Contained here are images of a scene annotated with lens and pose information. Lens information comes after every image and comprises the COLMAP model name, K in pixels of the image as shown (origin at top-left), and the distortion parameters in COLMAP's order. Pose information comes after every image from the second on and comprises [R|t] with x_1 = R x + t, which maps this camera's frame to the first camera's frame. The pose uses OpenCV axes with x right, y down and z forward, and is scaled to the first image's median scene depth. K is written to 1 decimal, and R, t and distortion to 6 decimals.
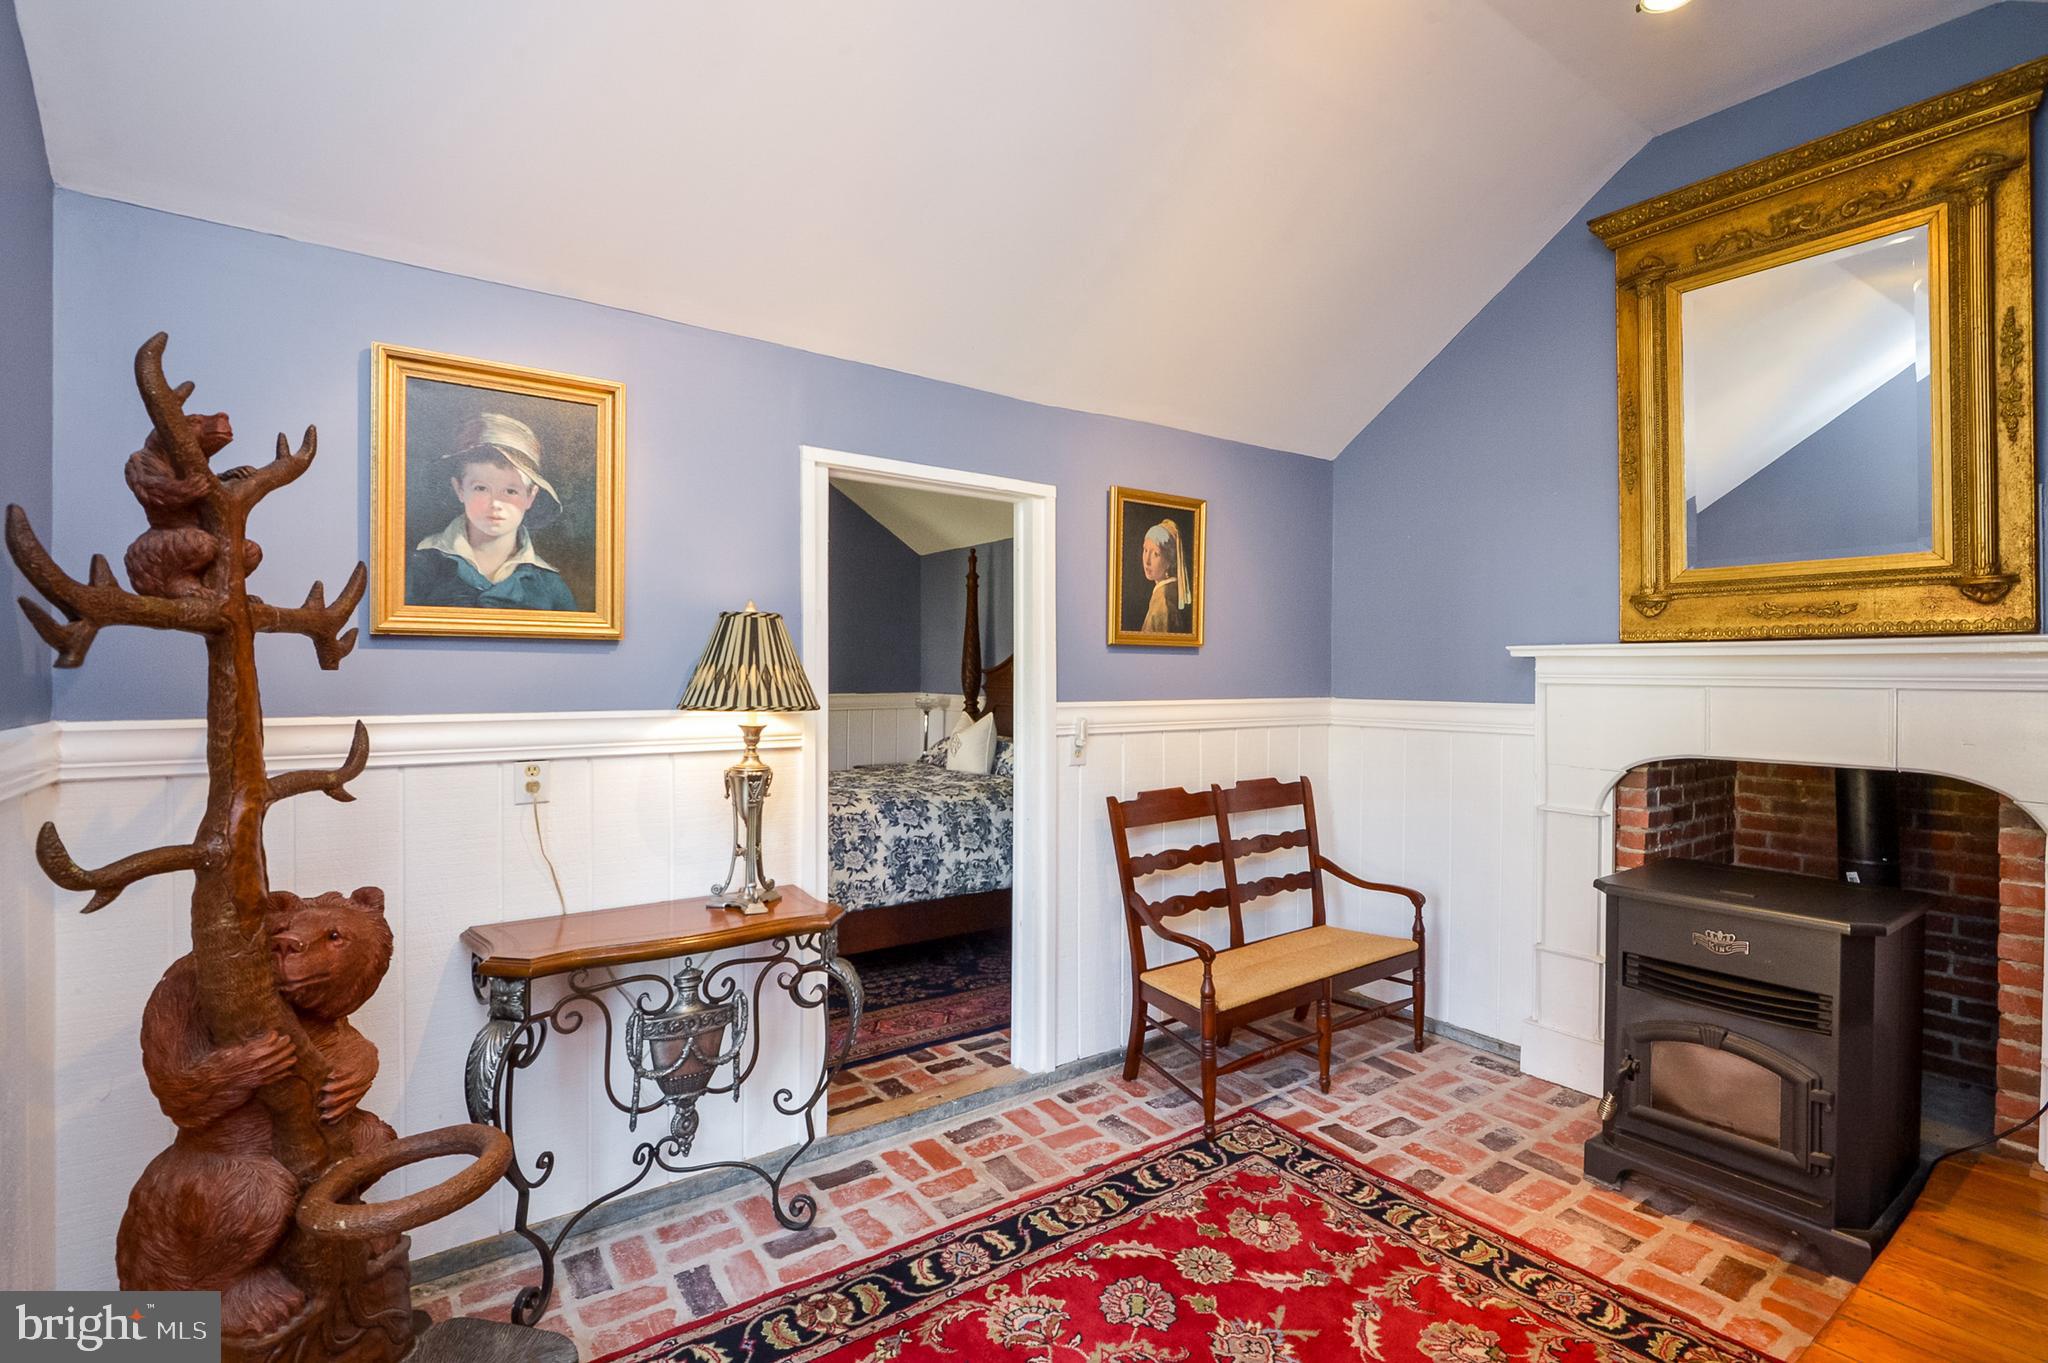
lens RADIAL K [[949.9, 0, 1024.4], [0, 949.9, 678.1], [0, 0, 1]] dist [-0.014899, -0.000782]
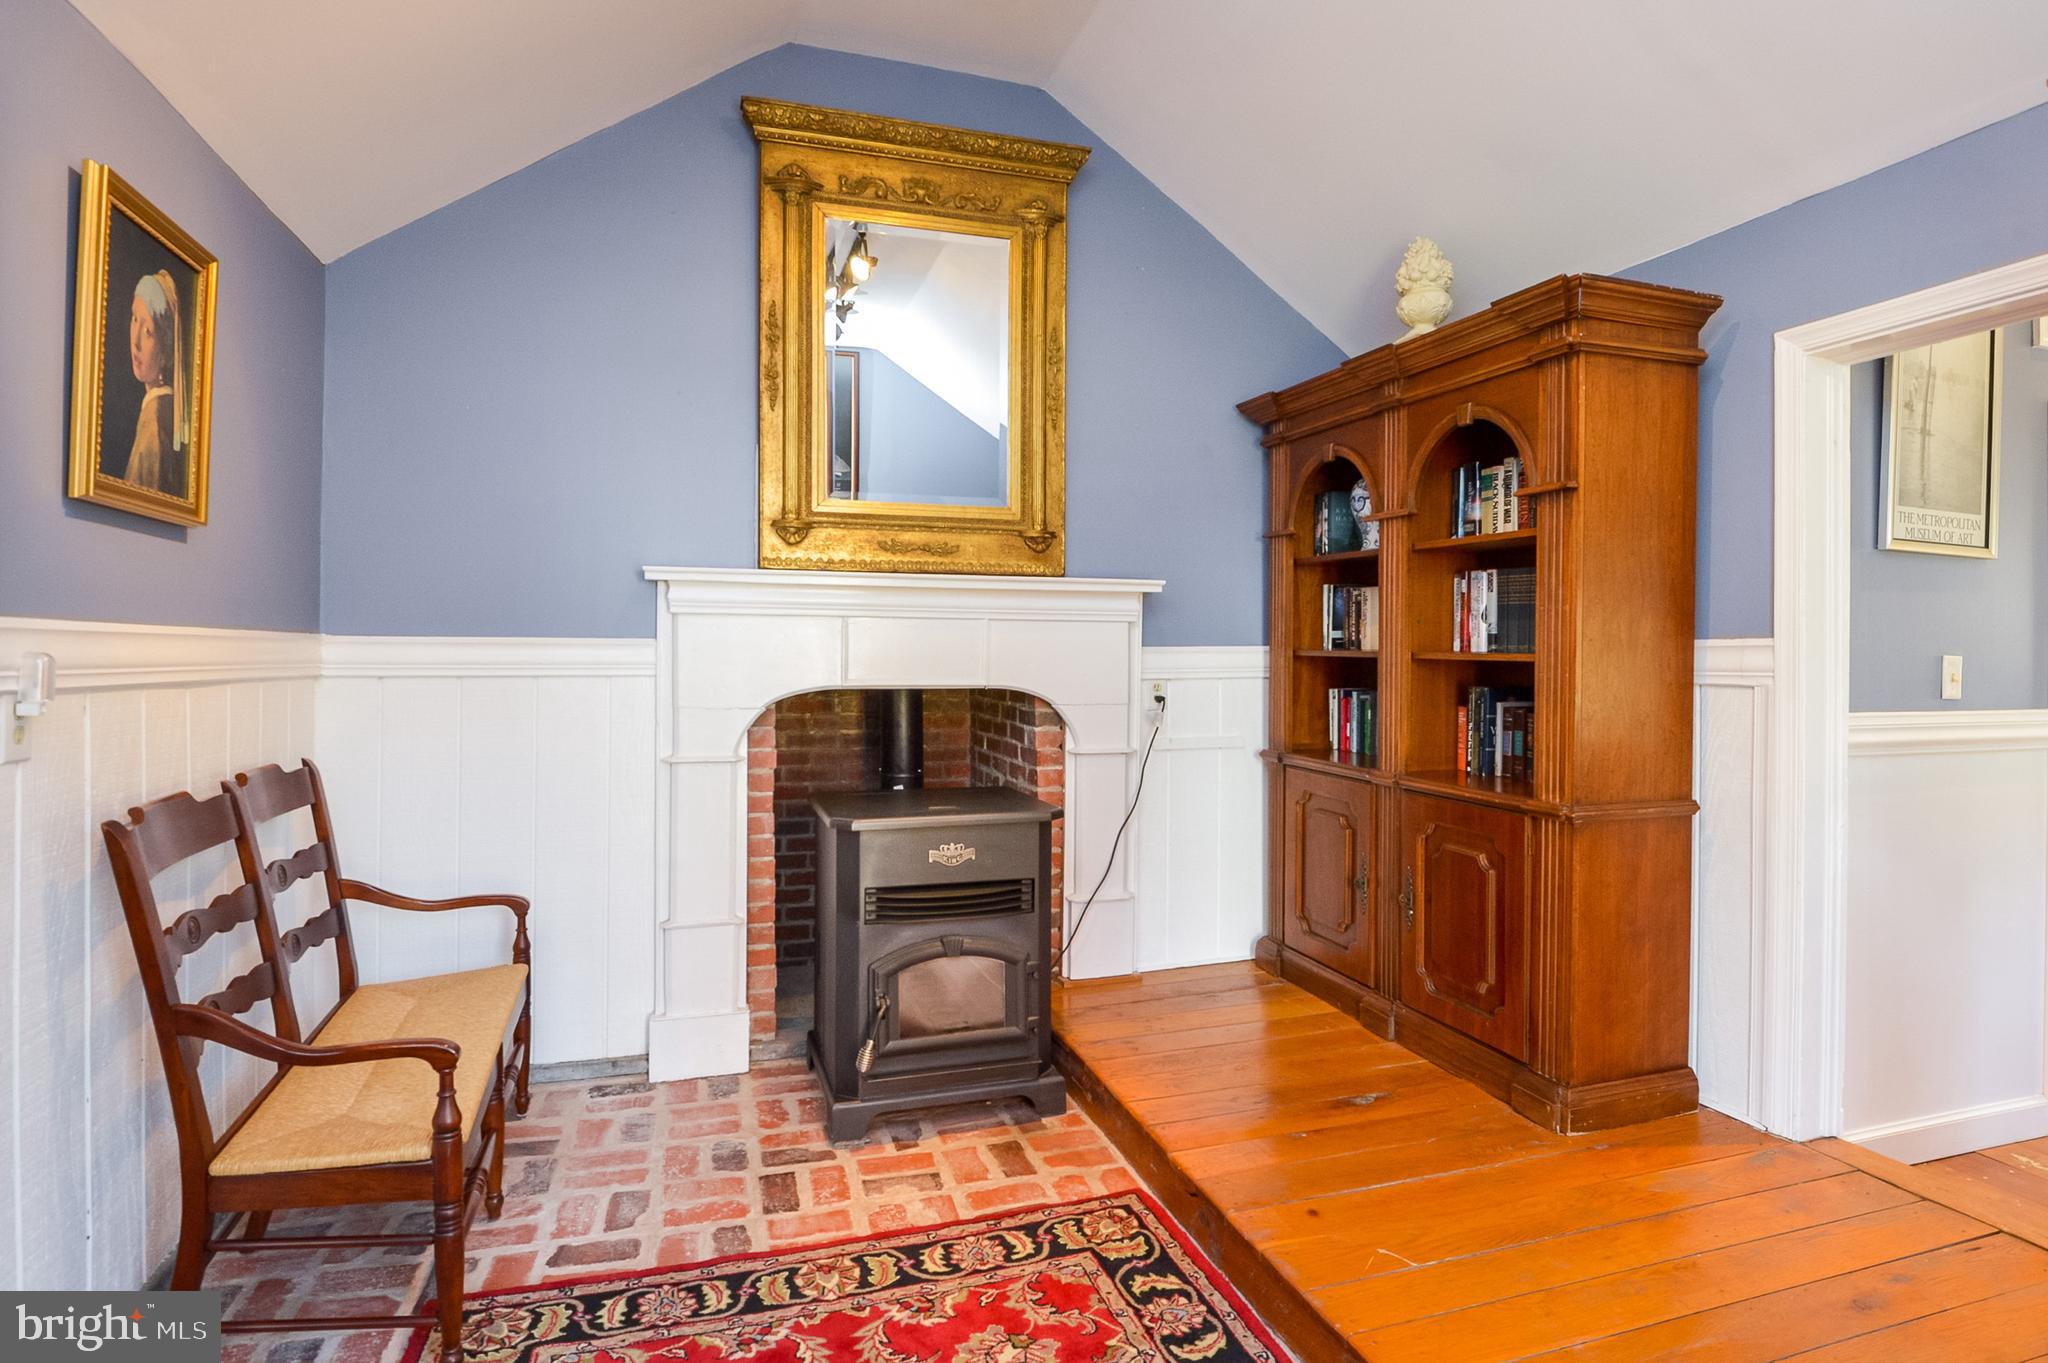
lens RADIAL K [[1076.3, 0, 1018.9], [0, 1076.3, 655.1], [0, 0, 1]] dist [-0.006935, -0.006371]
pose [[0.305566, -0.000479, 0.952171, -0.322303], [-0.000093, 1.000000, 0.000533, 0.050252], [-0.952171, -0.000251, 0.305566, 0.483488]]
